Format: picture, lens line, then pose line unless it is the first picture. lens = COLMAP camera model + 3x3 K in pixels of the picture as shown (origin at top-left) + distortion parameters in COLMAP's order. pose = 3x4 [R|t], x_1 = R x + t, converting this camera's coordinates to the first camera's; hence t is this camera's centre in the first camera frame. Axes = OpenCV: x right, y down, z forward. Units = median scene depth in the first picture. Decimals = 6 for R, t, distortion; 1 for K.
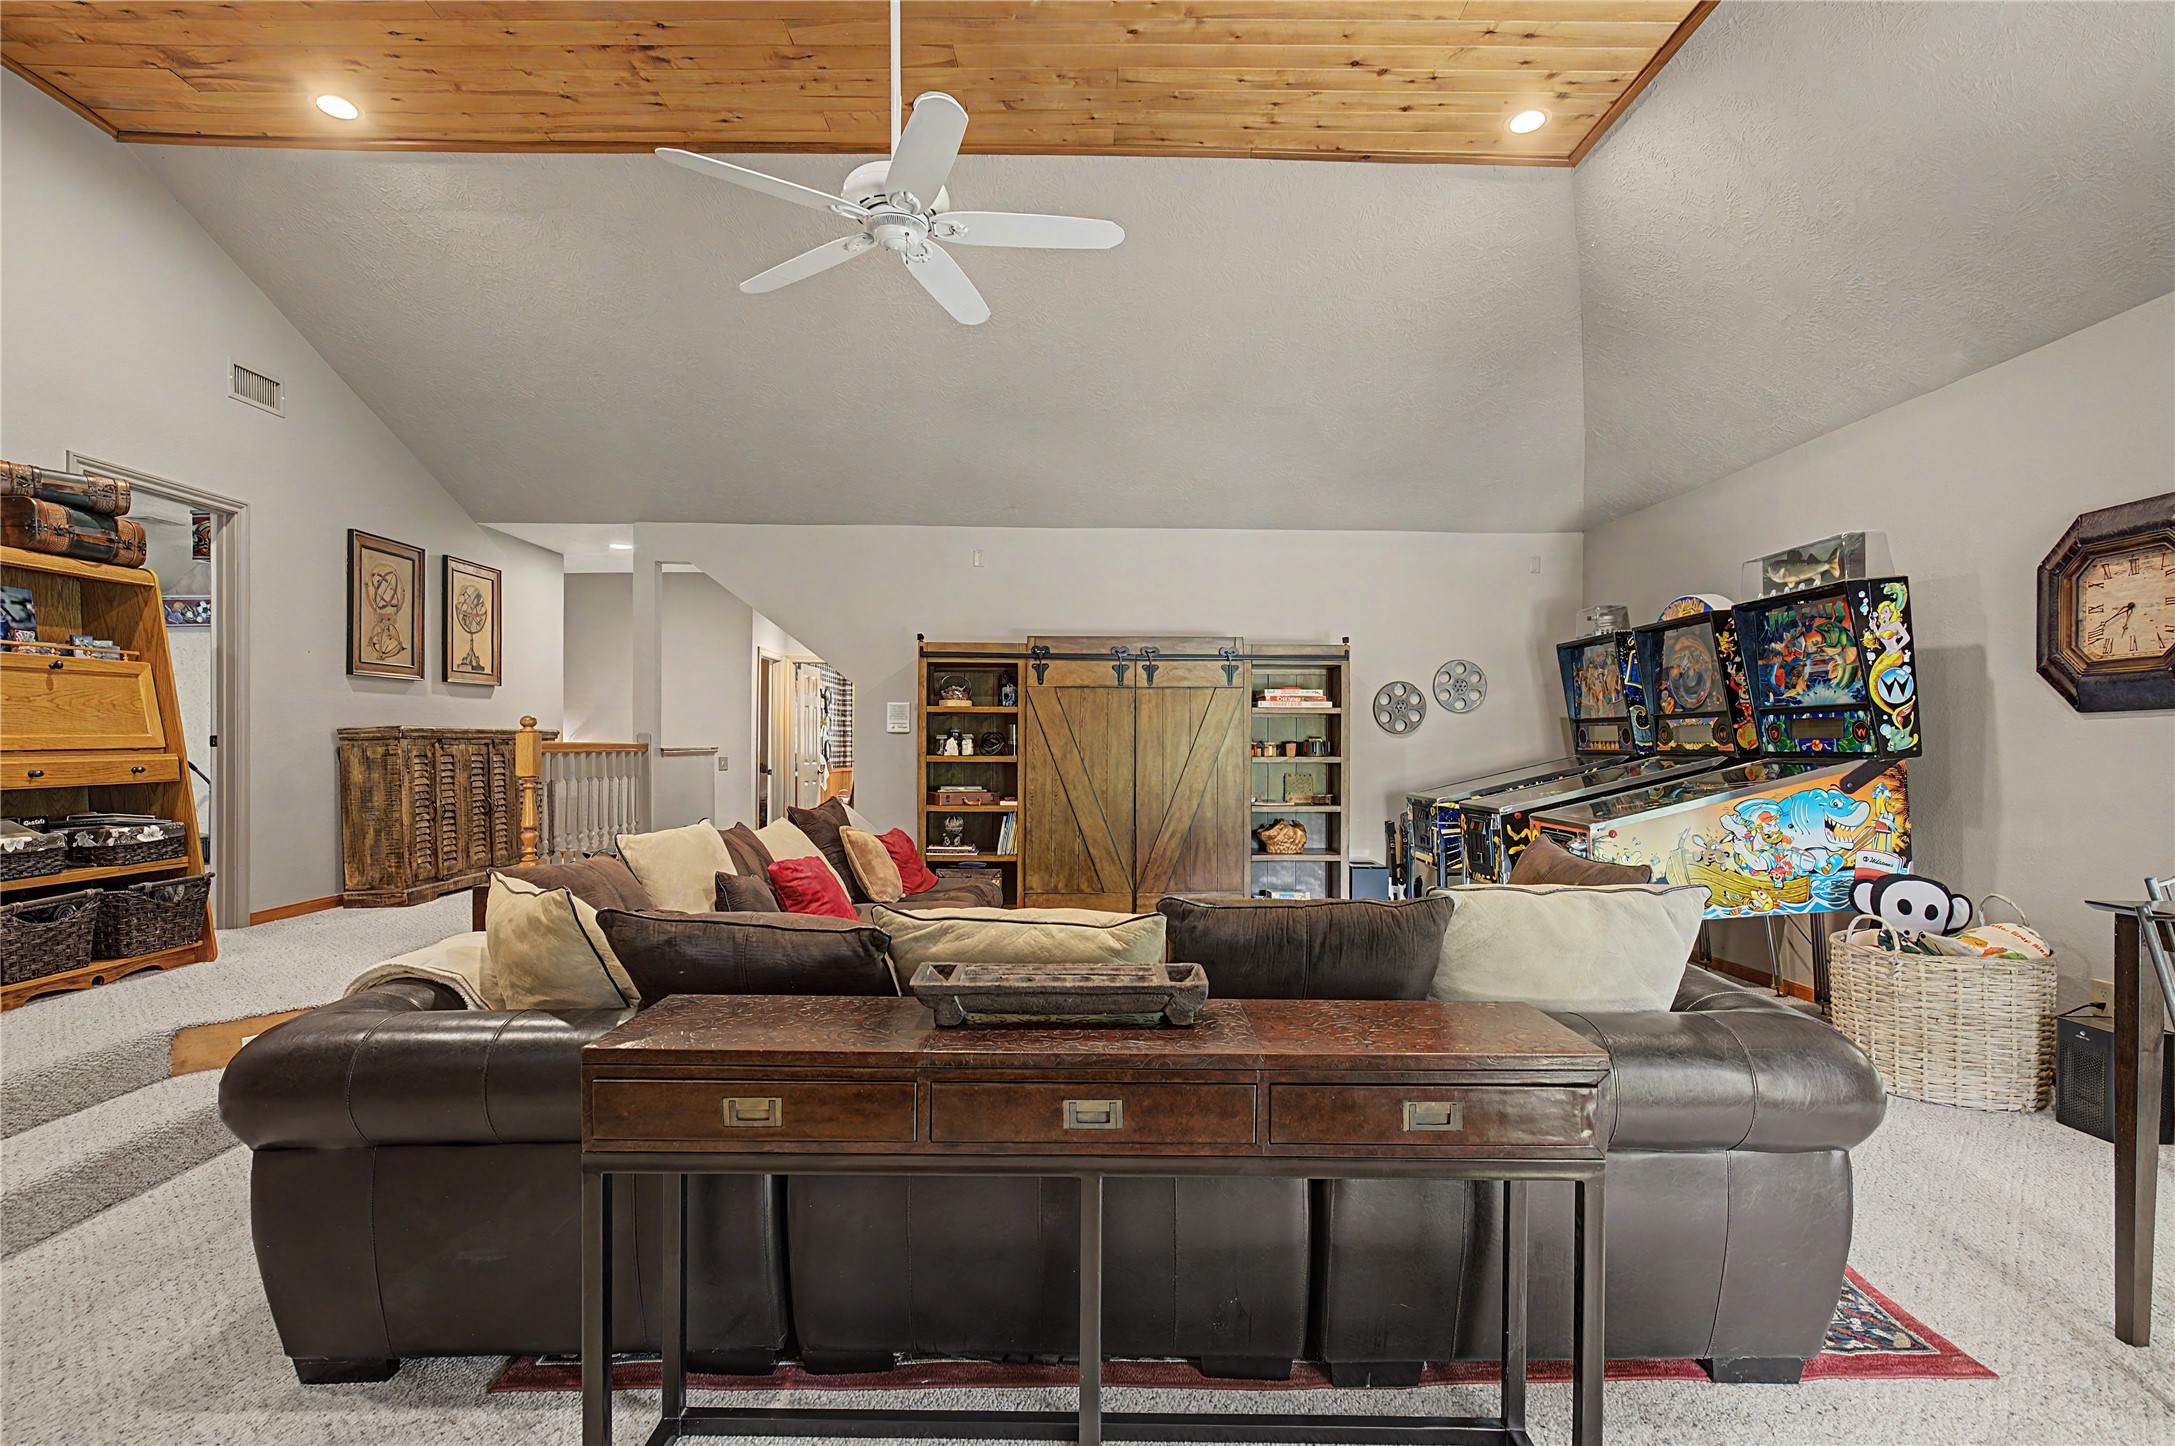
lens RADIAL K [[991.1, 0, 1087.7], [0, 991.1, 733.1], [0, 0, 1]] dist [-0.002696, 0.000276]
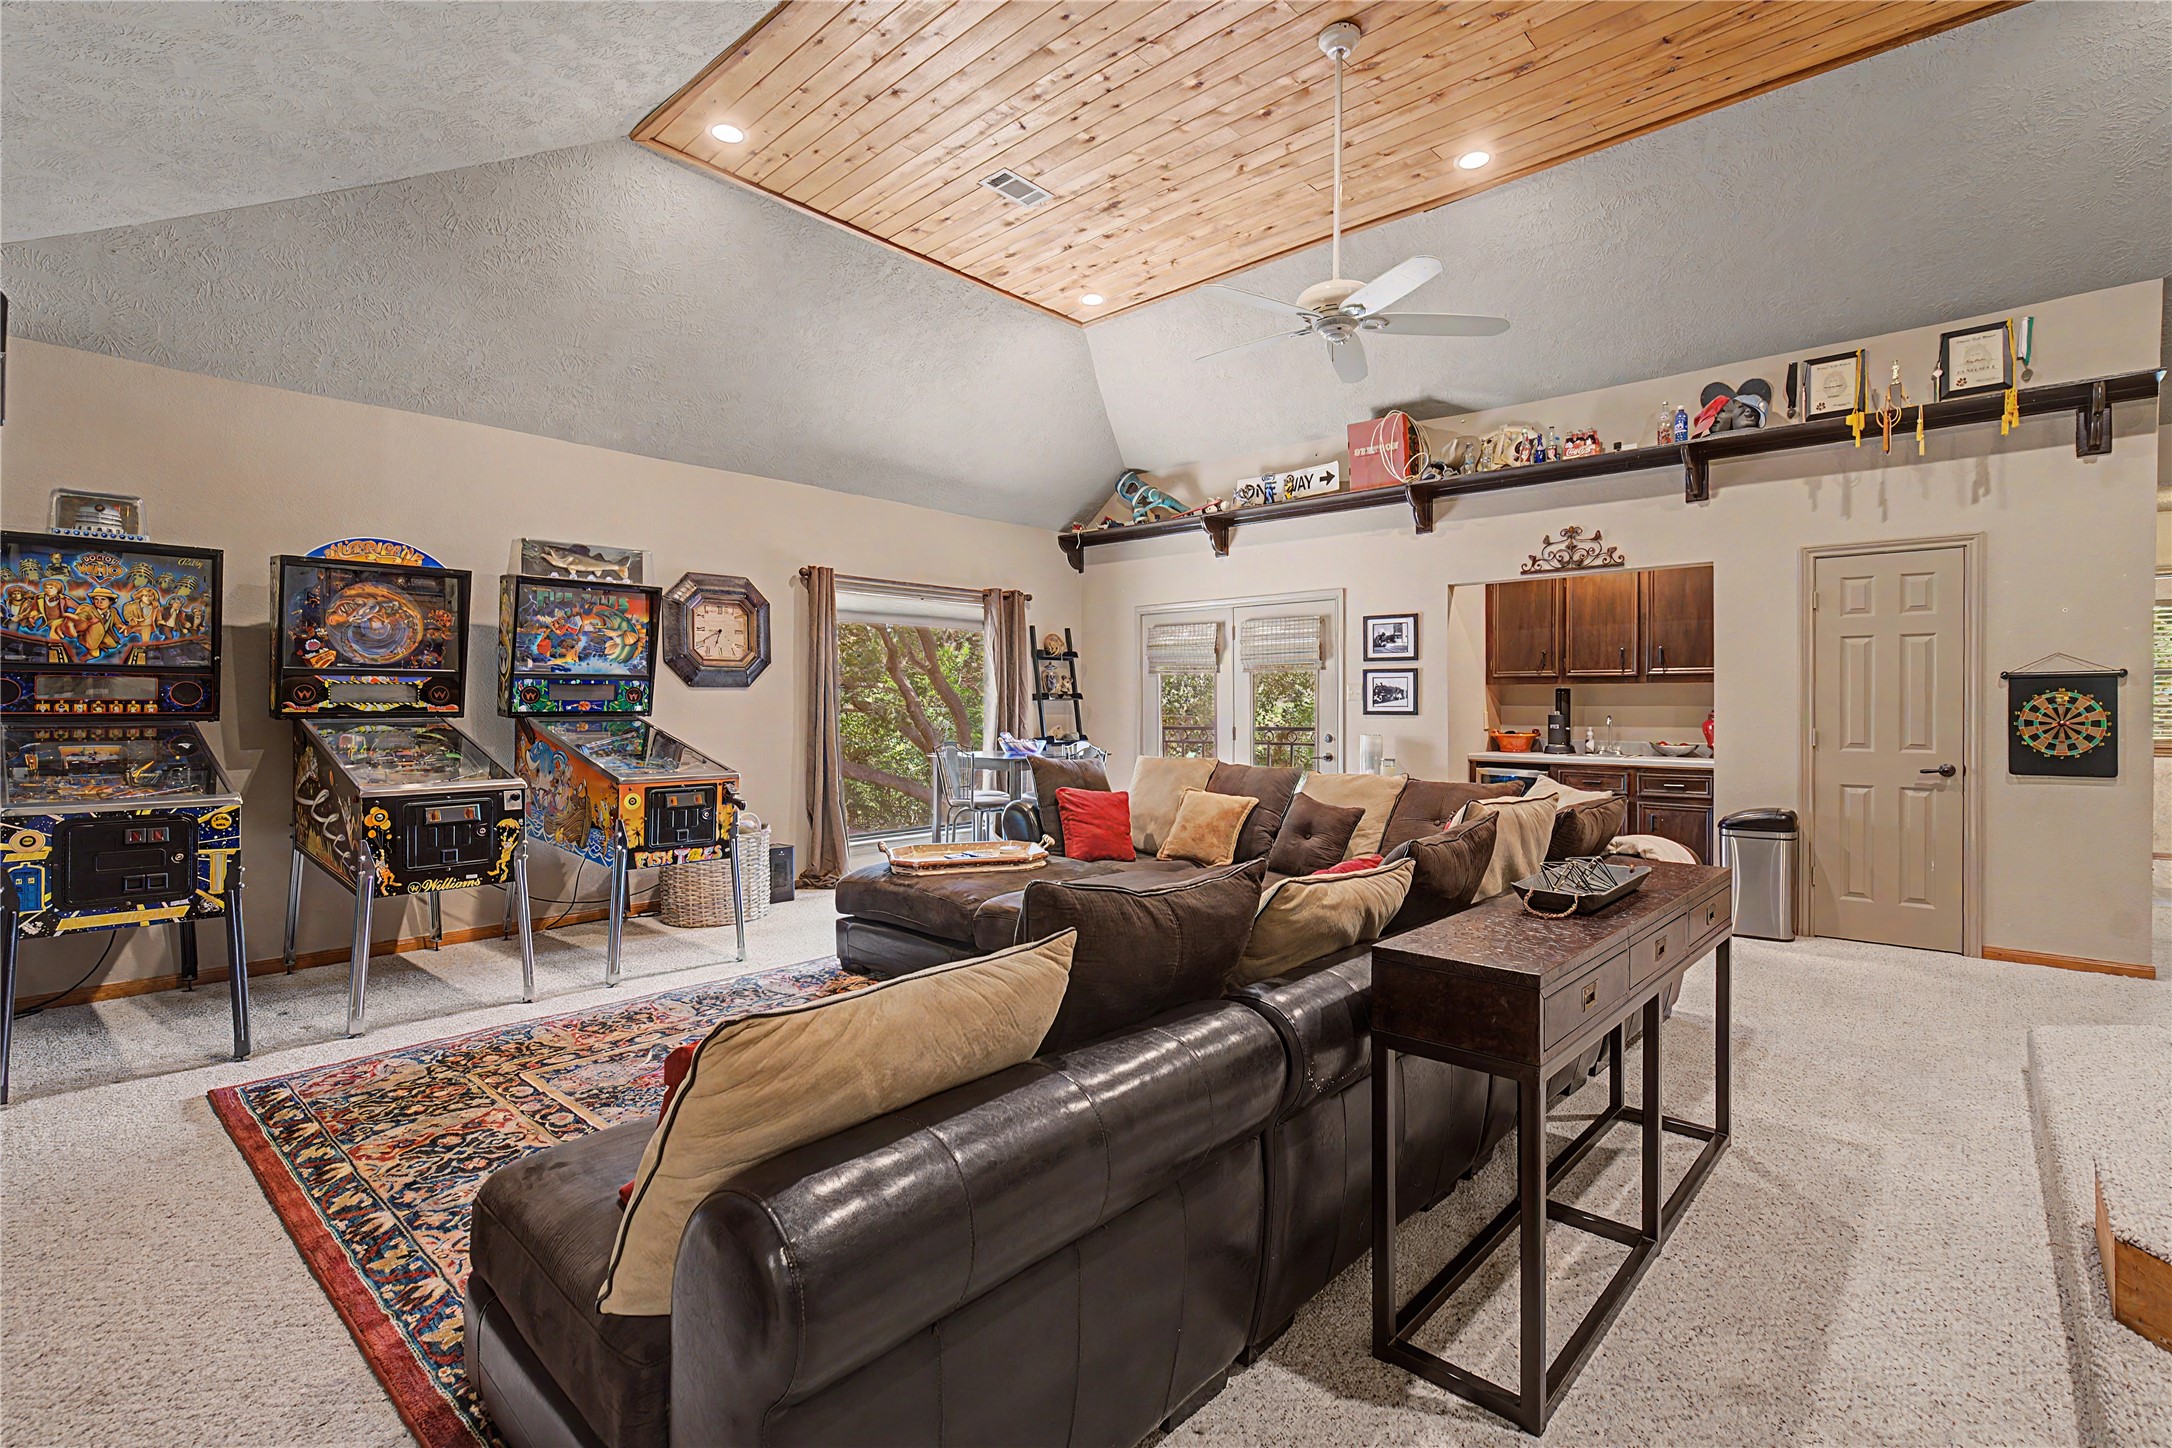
lens RADIAL K [[989.7, 0, 1087.1], [0, 989.7, 715.6], [0, 0, 1]] dist [-0.002696, 0.000276]
pose [[-0.725017, -0.006030, 0.688705, -0.560002], [-0.006744, 0.999976, 0.001656, 0.017714], [-0.688698, -0.003444, -0.725040, 1.423252]]
